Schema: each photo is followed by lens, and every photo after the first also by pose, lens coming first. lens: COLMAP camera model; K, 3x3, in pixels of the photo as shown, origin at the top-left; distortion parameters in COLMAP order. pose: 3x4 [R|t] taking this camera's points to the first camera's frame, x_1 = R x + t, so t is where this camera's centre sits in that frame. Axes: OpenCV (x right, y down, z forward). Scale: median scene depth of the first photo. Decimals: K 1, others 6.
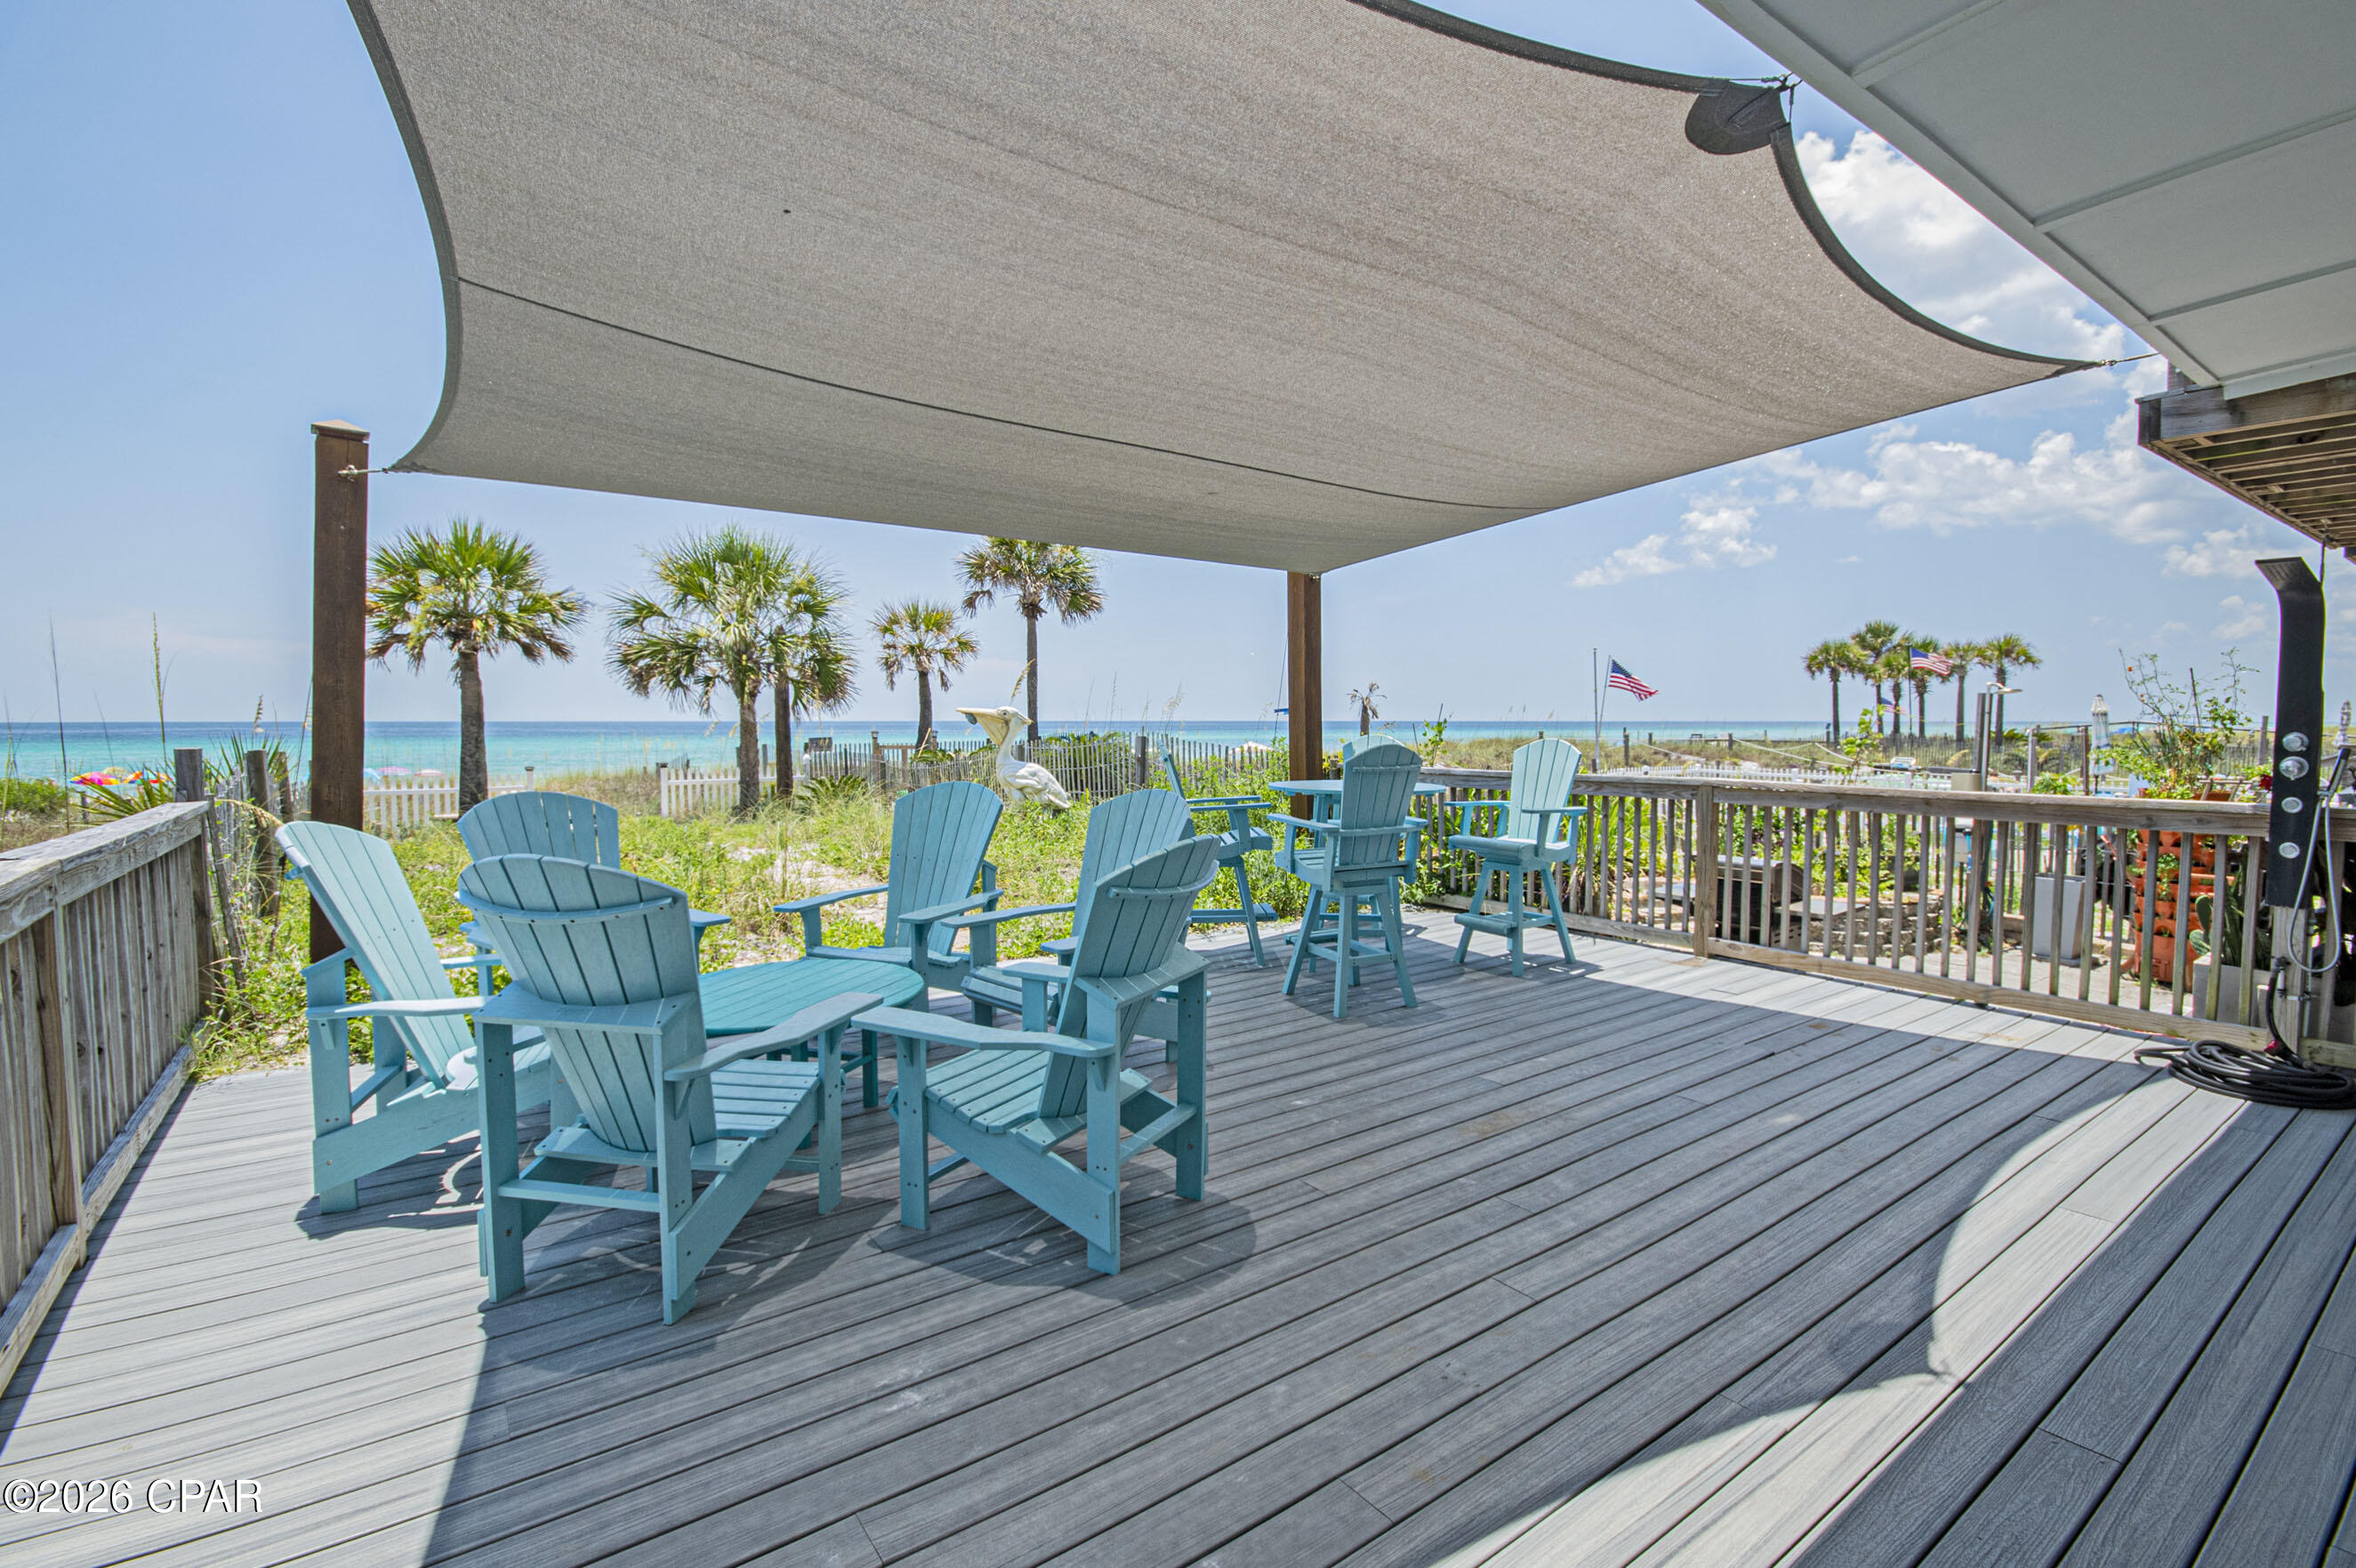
lens RADIAL K [[1044.3, 0, 1189.1], [0, 1044.3, 751.7], [0, 0, 1]] dist [0.010248, -0.009285]
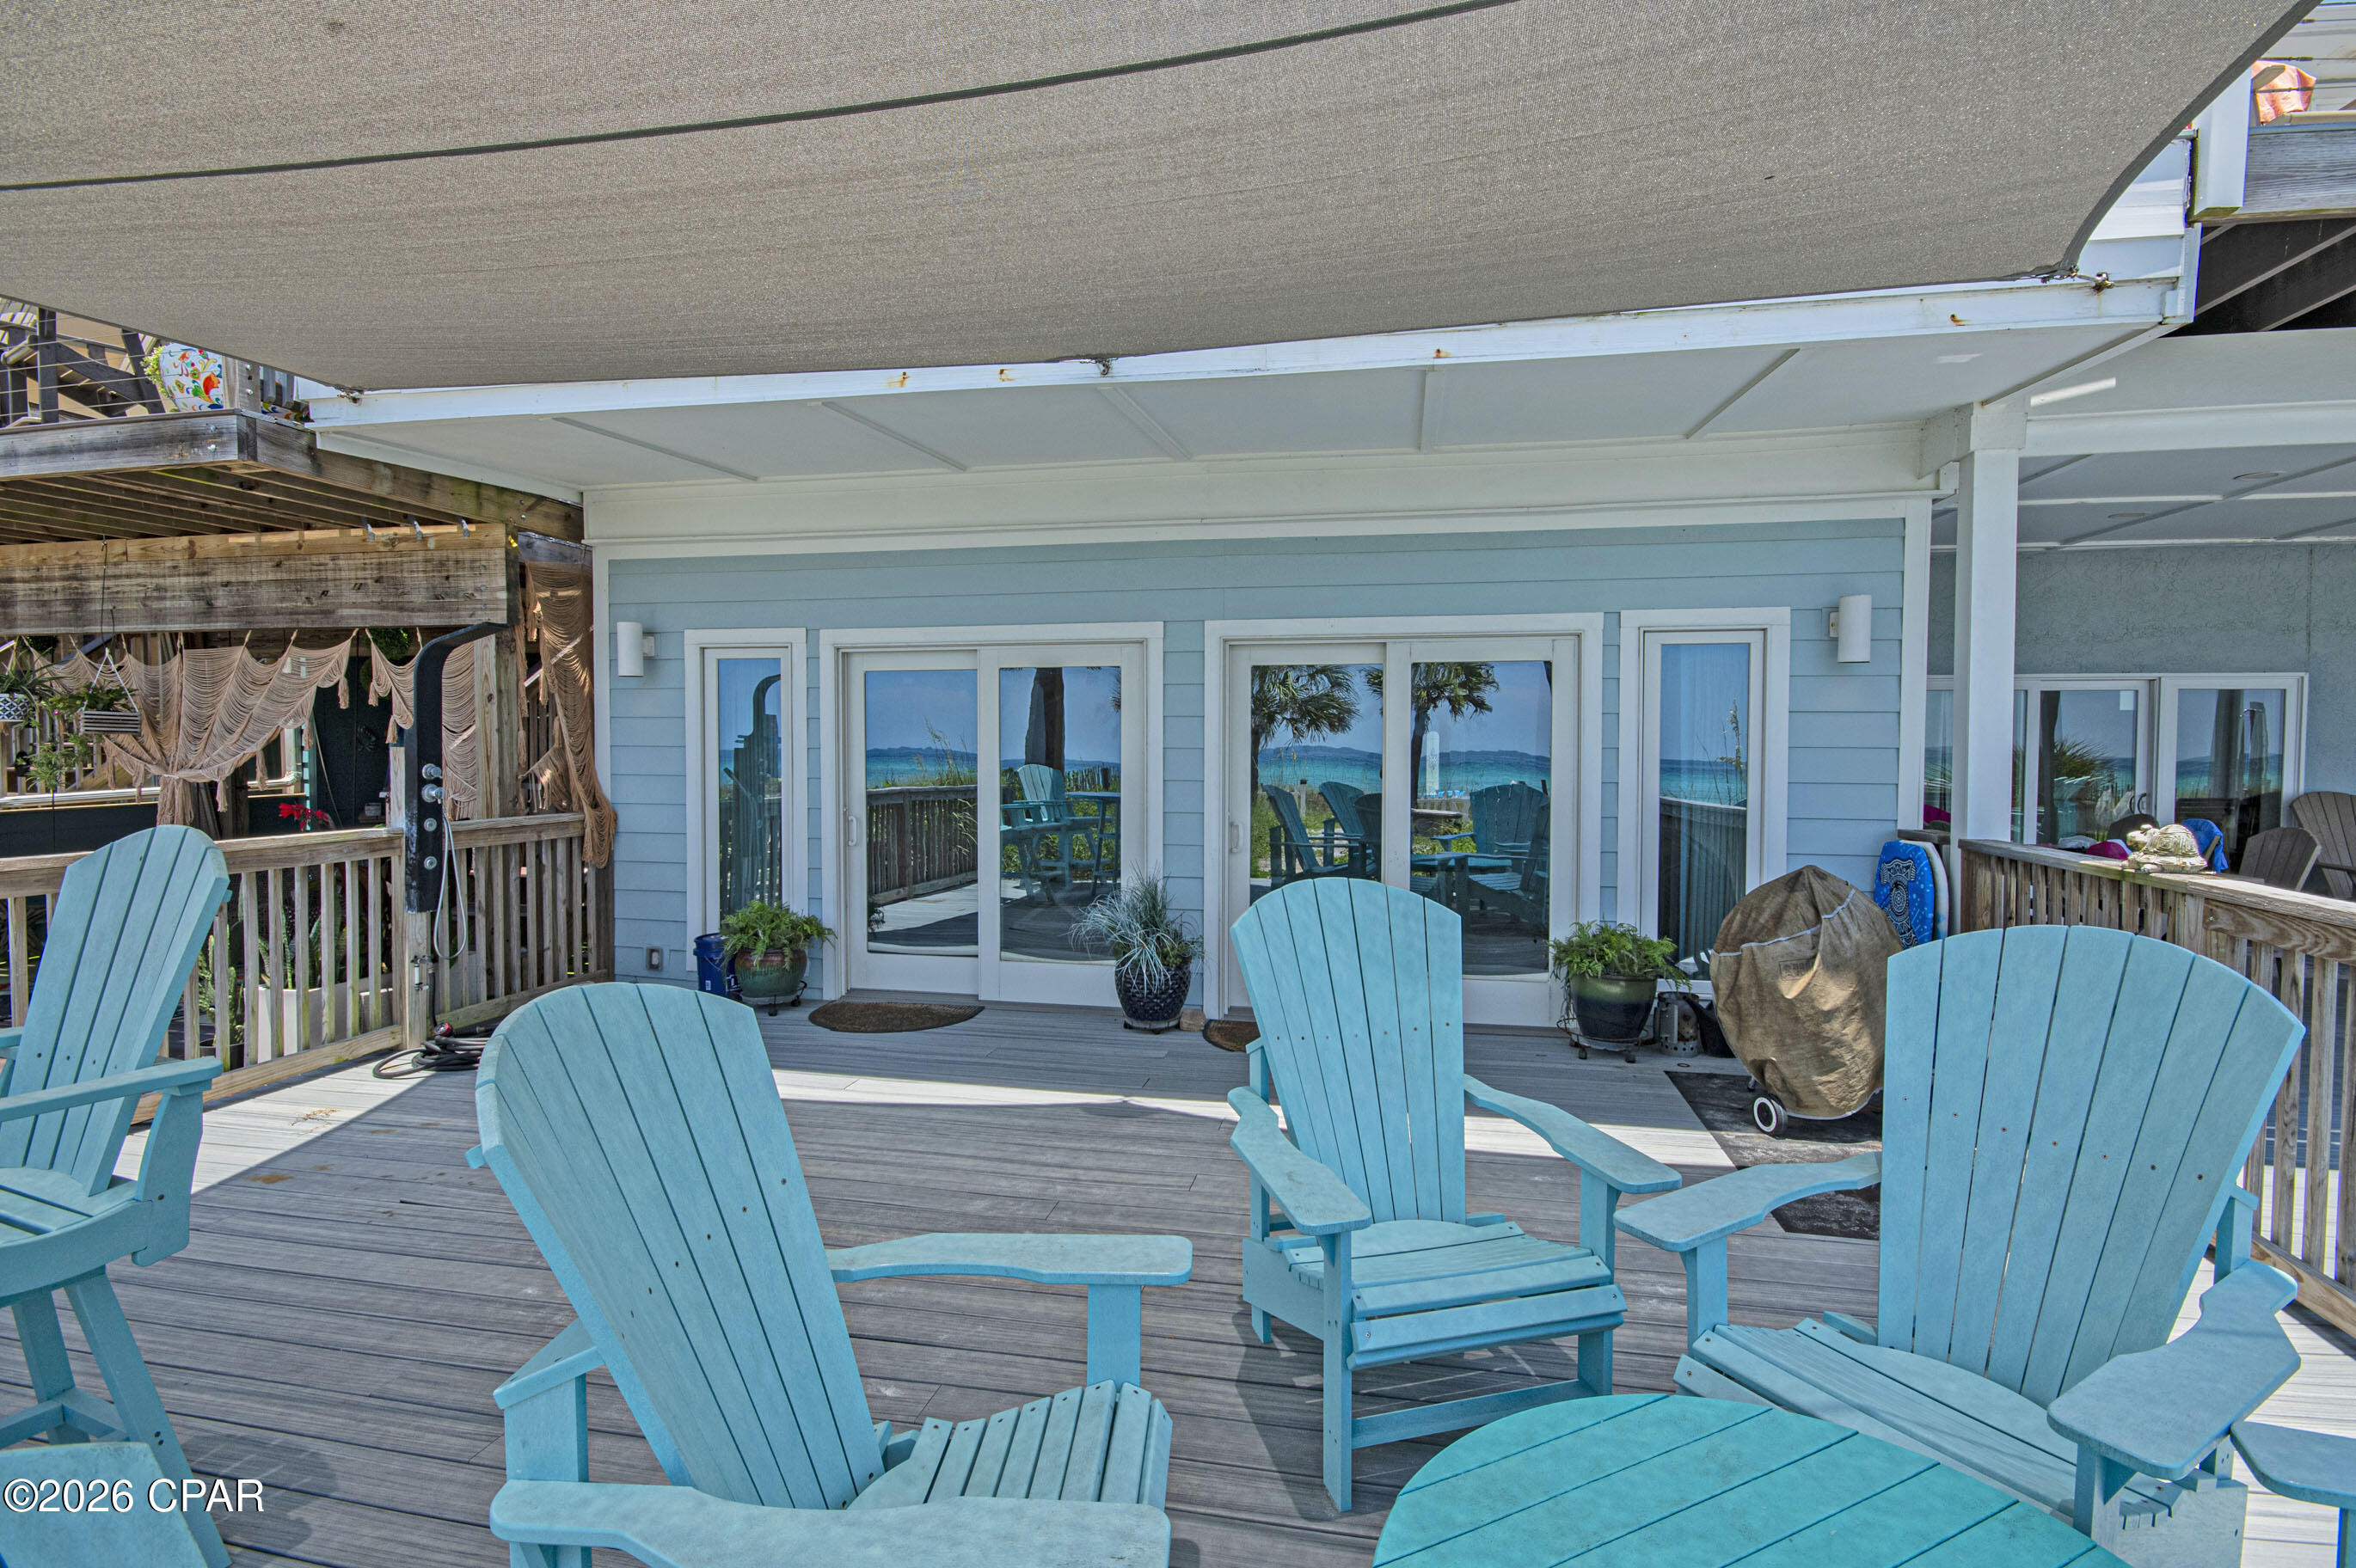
lens RADIAL K [[1075.2, 0, 1172.6], [0, 1075.2, 786.6], [0, 0, 1]] dist [-0.007070, 0.000245]
pose [[-0.676879, -0.031519, 0.735419, -0.261557], [0.024205, 0.997590, 0.065033, -0.032115], [-0.735696, 0.061820, -0.674485, 0.757255]]
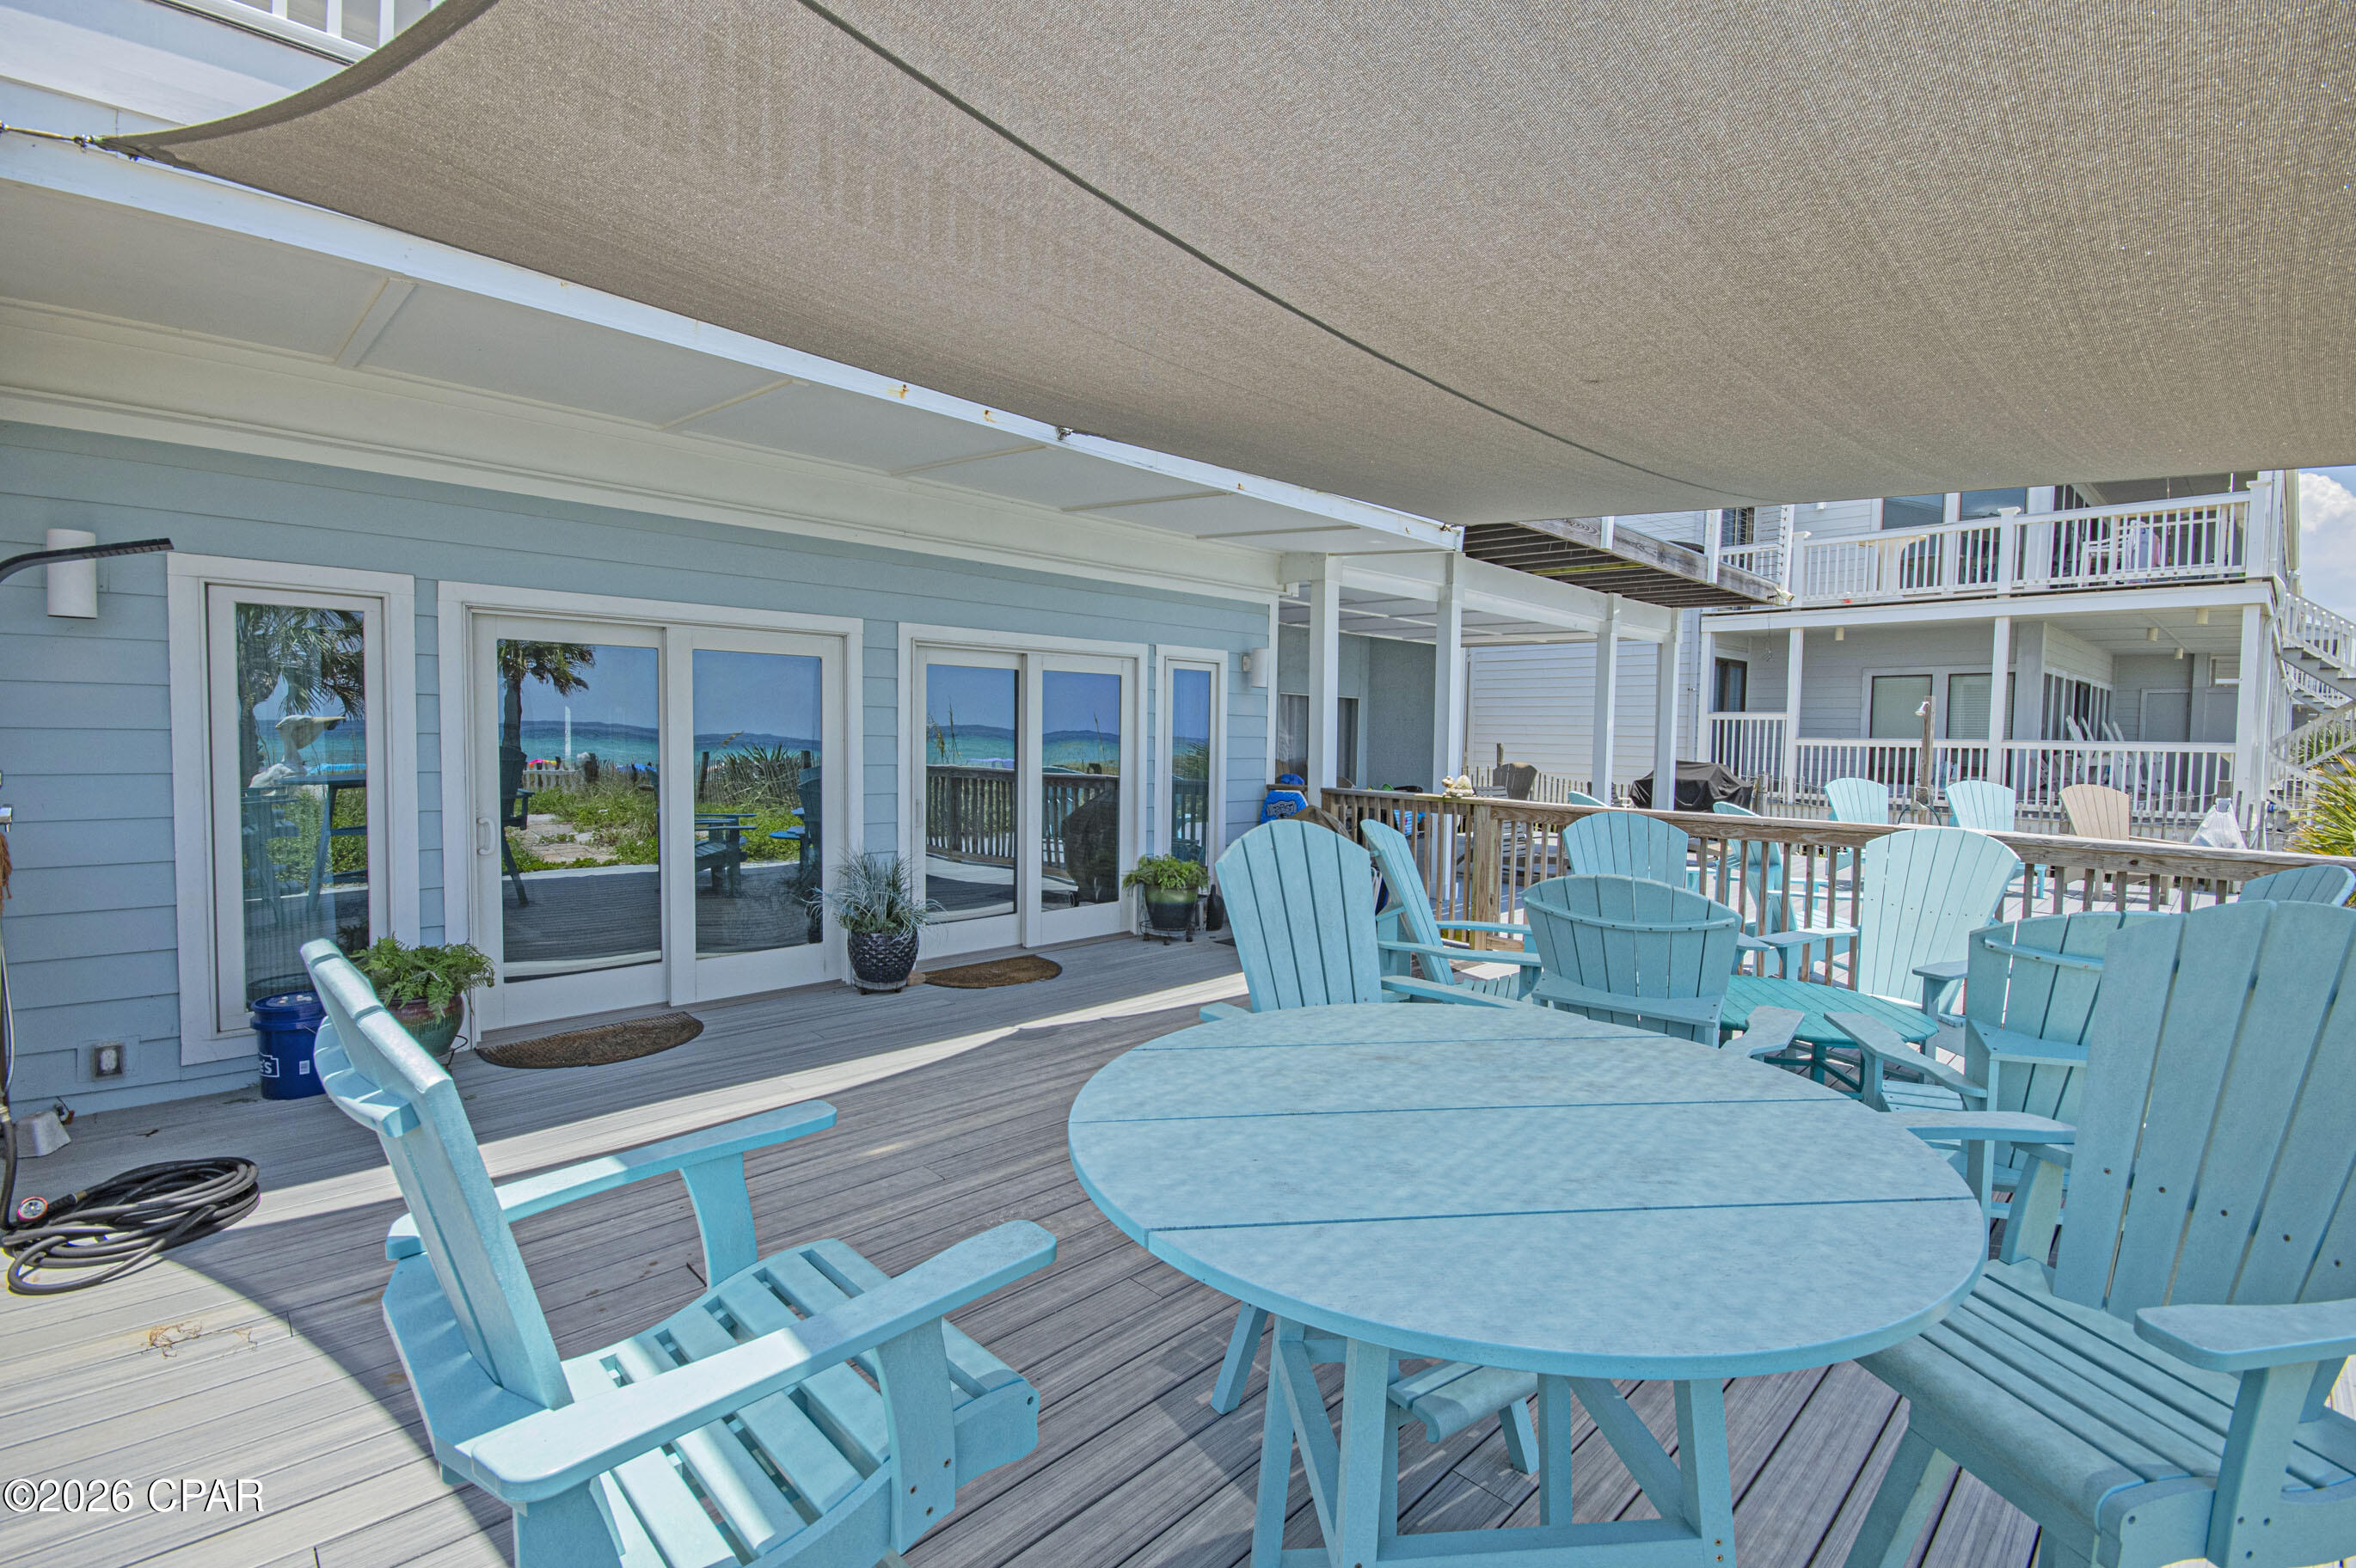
lens RADIAL K [[1044.1, 0, 1172.2], [0, 1044.1, 769.6], [0, 0, 1]] dist [0.010248, -0.009285]
pose [[-0.991705, -0.011446, -0.128027, 0.234218], [-0.020915, 0.997123, 0.072859, -0.049502], [0.126825, 0.074932, -0.989091, 1.120143]]
